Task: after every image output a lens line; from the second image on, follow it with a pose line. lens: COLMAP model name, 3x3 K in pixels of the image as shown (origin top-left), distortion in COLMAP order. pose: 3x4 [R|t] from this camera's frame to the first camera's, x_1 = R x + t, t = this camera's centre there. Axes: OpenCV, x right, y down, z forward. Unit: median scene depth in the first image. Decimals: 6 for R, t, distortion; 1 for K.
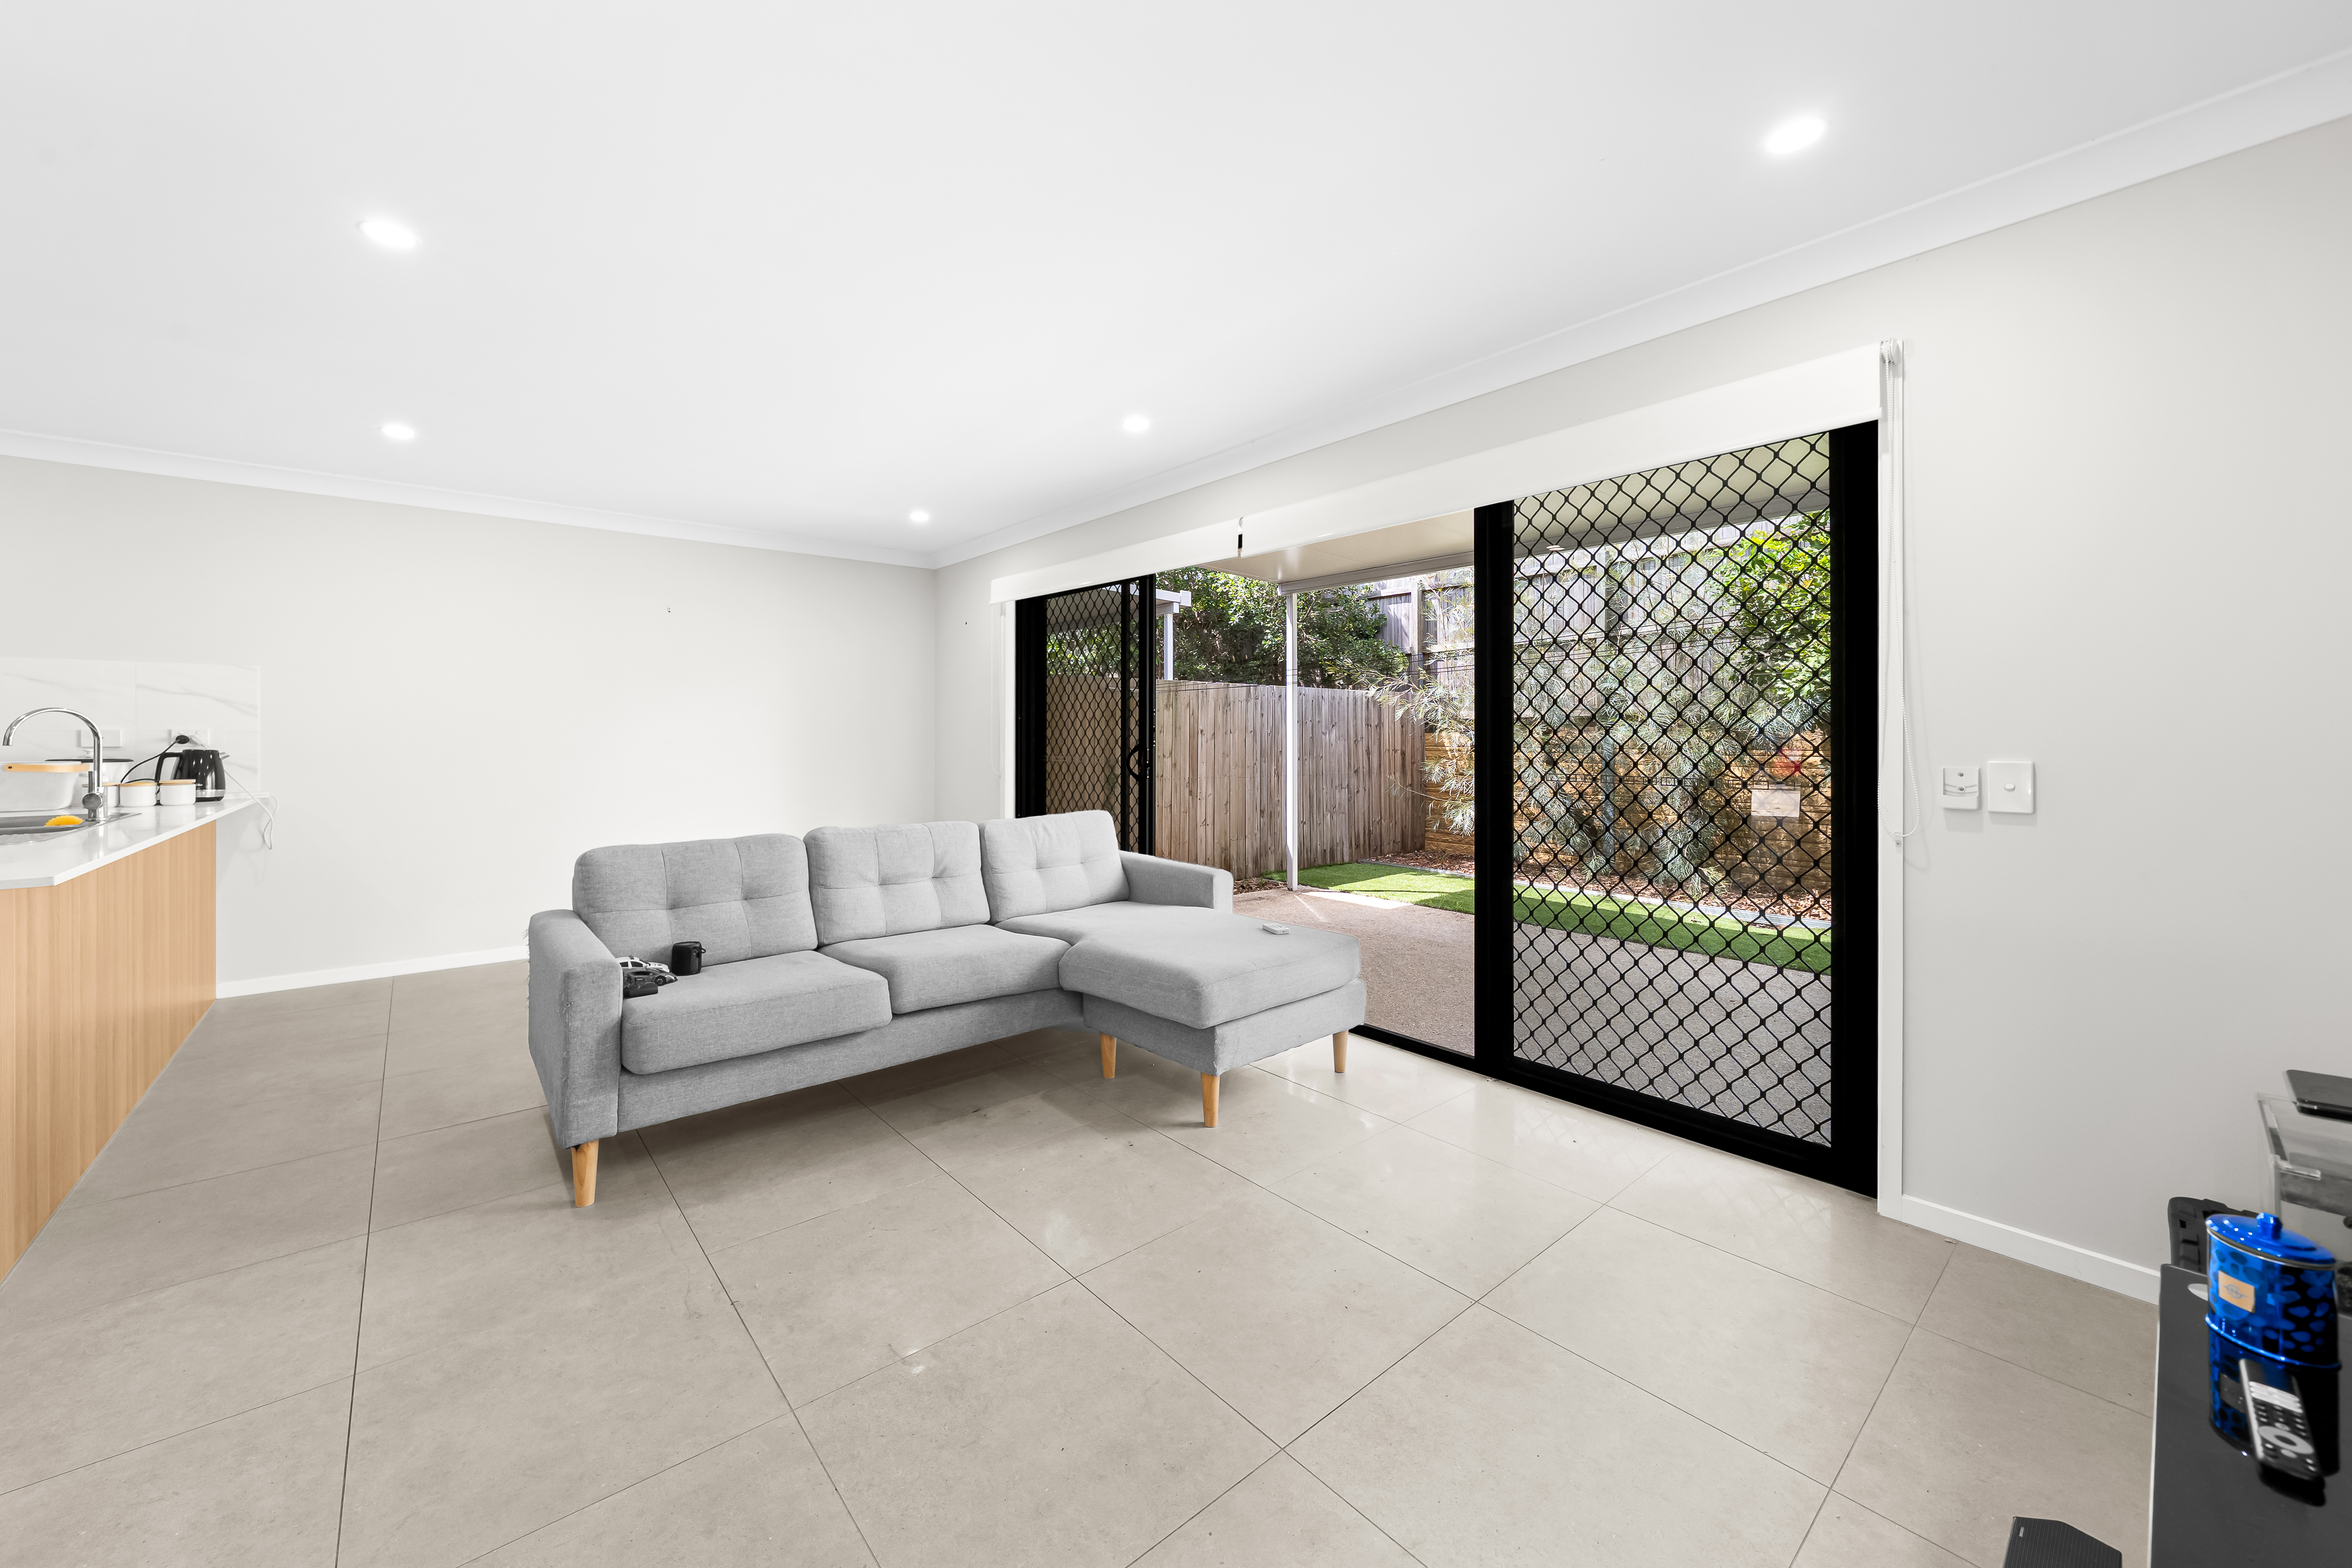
lens RADIAL K [[878.0, 0, 1169.1], [0, 878.0, 734.8], [0, 0, 1]] dist [-0.000579, -0.000105]
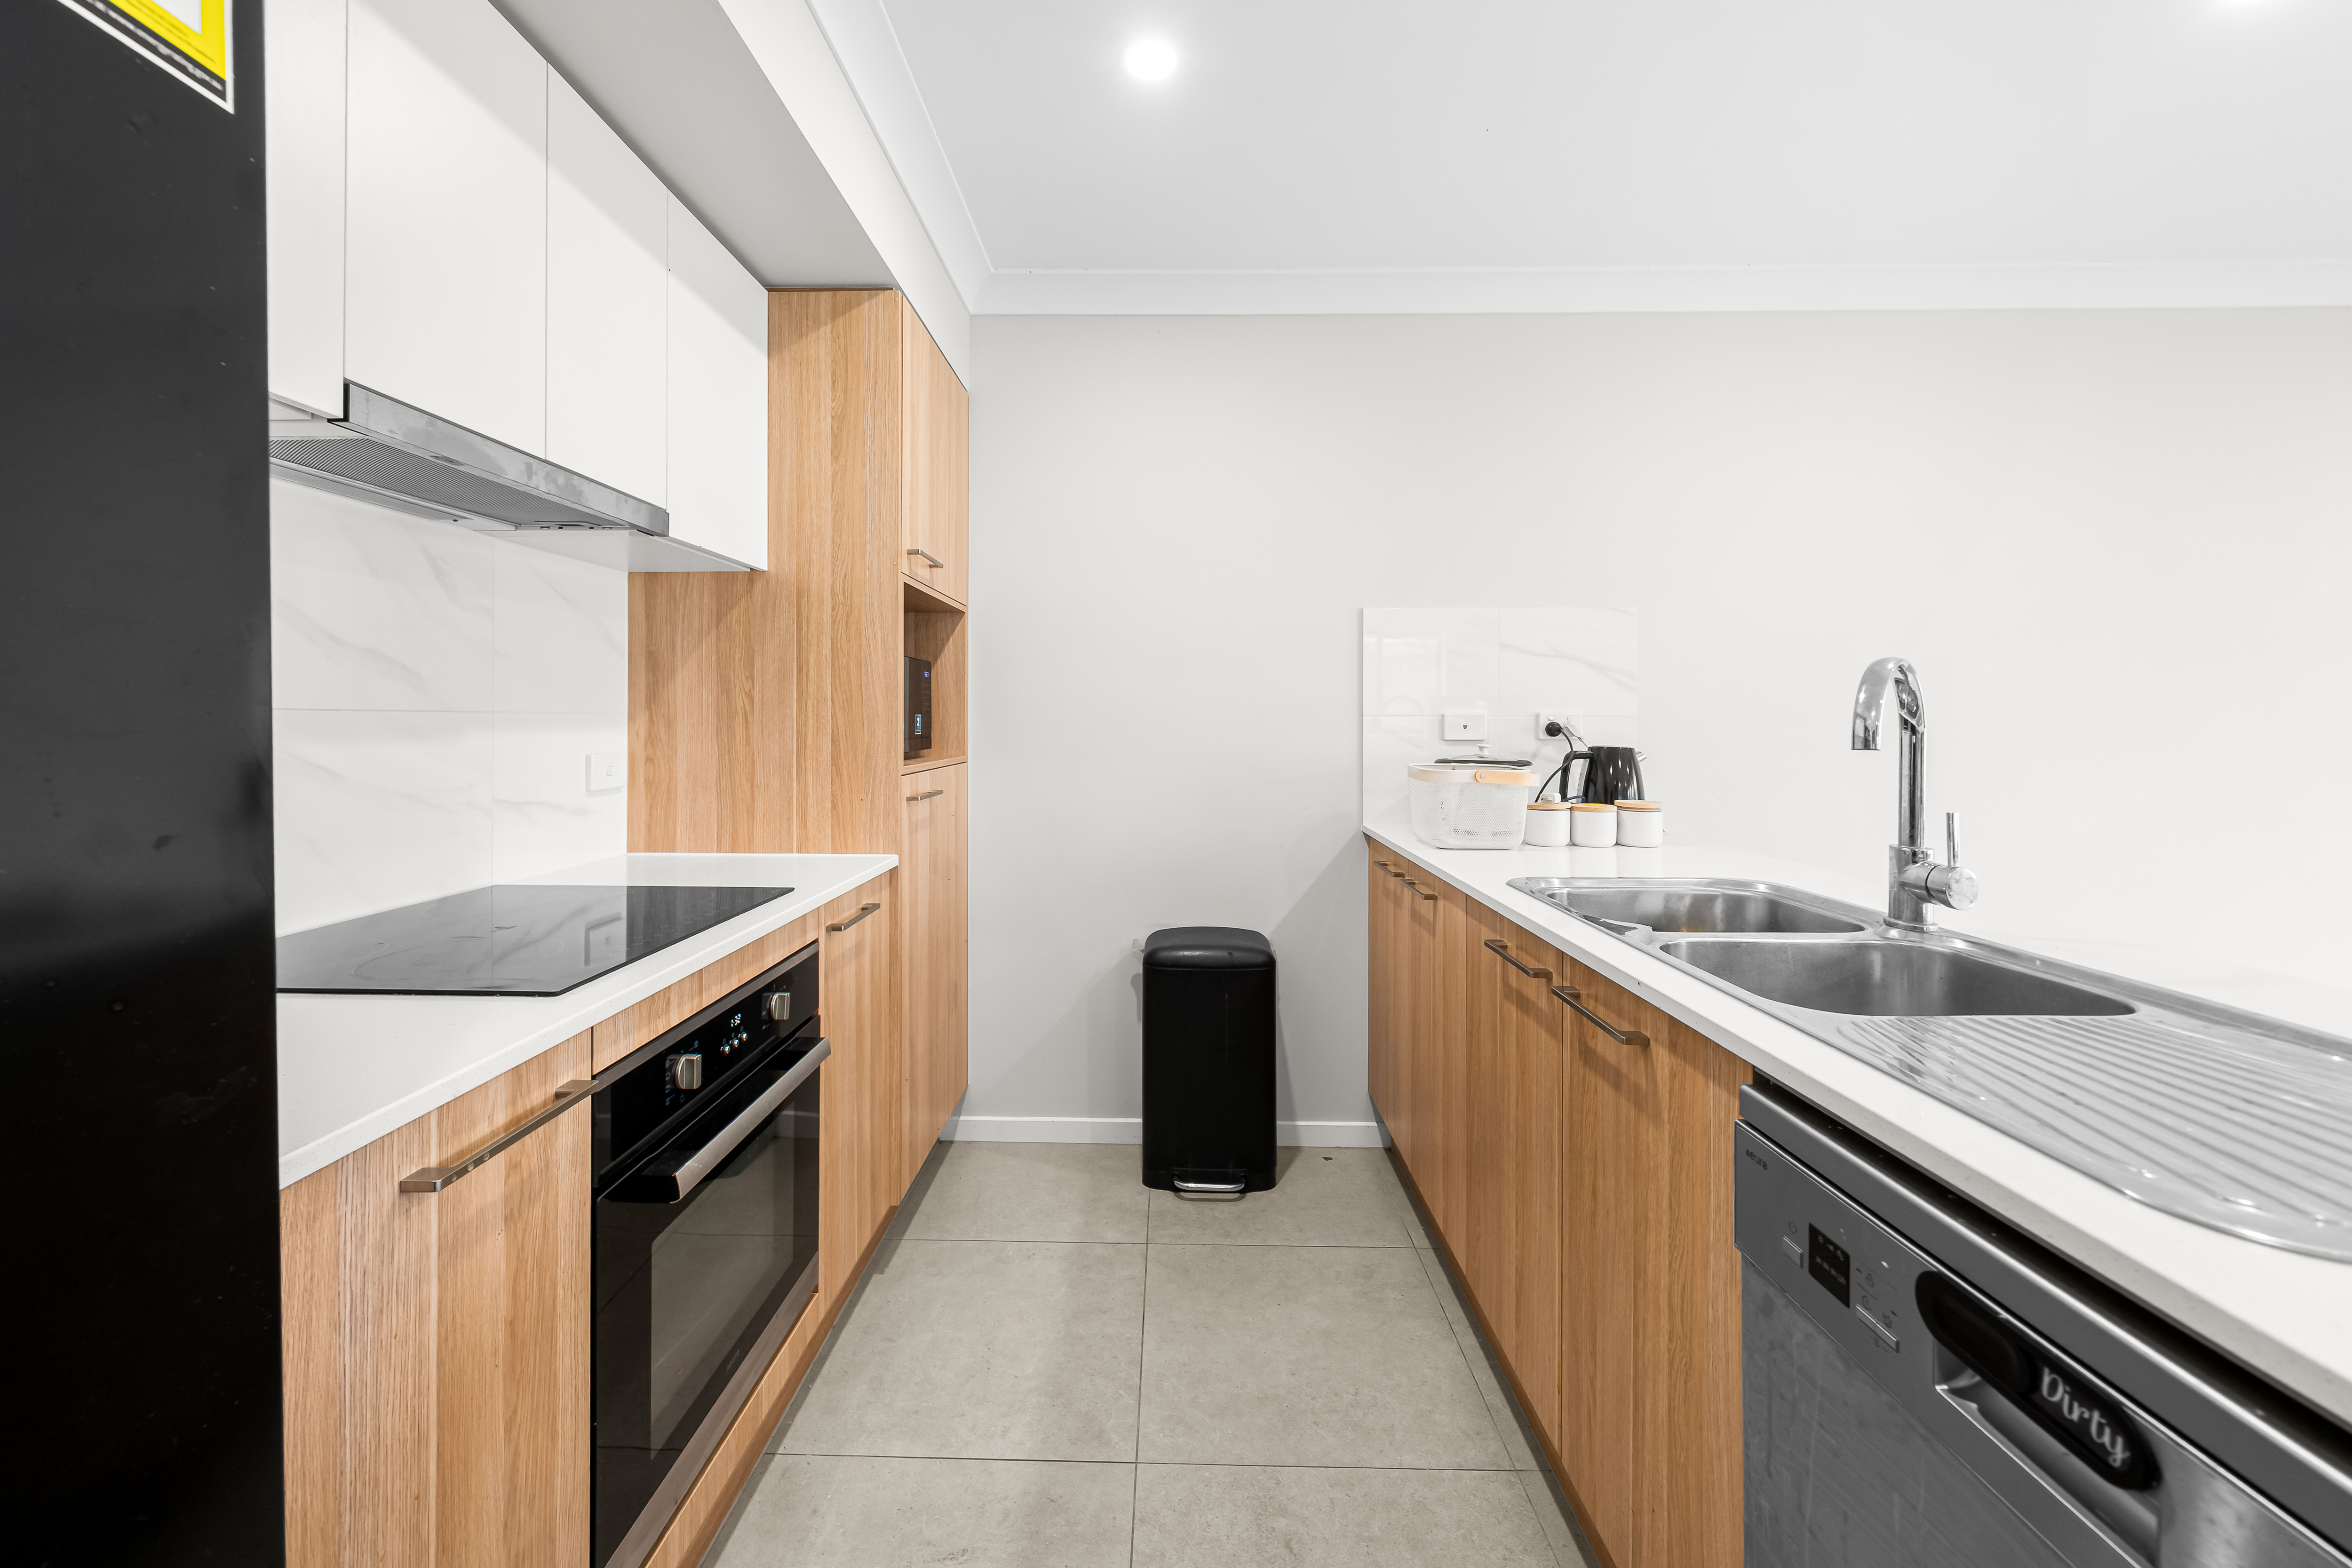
lens RADIAL K [[910.9, 0, 1168.1], [0, 910.9, 713.9], [0, 0, 1]] dist [-0.000288, -0.000030]
pose [[0.752677, -0.000301, -0.658390, -1.163005], [-0.003597, 0.999983, -0.004568, -0.001505], [0.658380, 0.005806, 0.752663, 0.424155]]
